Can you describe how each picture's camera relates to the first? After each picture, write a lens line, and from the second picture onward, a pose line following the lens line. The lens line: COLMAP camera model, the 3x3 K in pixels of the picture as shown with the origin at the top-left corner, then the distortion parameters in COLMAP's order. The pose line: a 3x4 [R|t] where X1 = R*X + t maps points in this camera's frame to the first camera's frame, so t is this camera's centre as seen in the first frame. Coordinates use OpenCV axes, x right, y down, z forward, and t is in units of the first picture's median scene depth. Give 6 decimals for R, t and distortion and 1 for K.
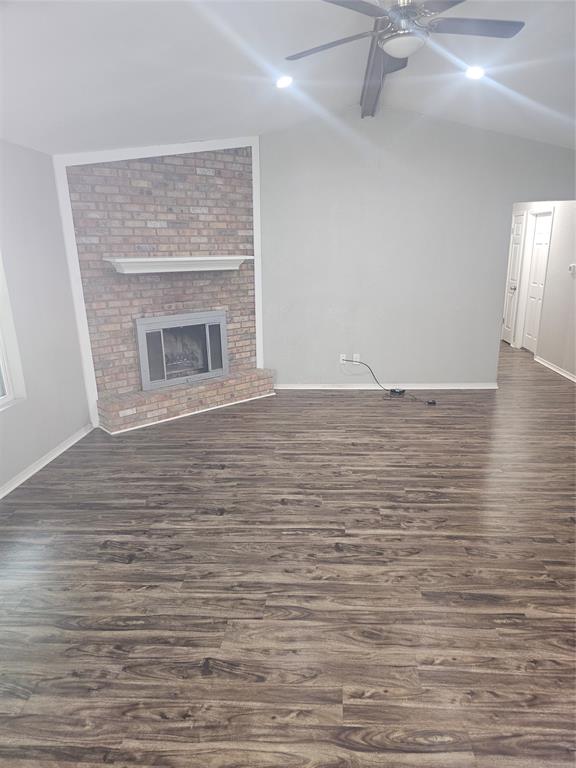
lens RADIAL K [[509.8, 0, 289.1], [0, 509.8, 405.2], [0, 0, 1]] dist [0.095501, -0.089509]
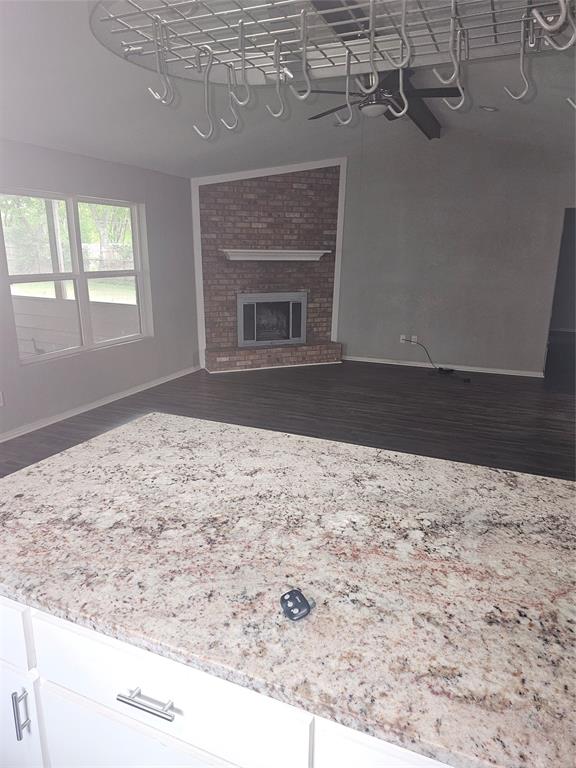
lens RADIAL K [[509.8, 0, 289.1], [0, 509.8, 405.2], [0, 0, 1]] dist [0.095501, -0.089509]
pose [[0.943228, 0.121782, -0.309014, 0.290153], [-0.122074, 0.992349, 0.018467, 0.086029], [0.308898, 0.020304, 0.950878, -0.257349]]
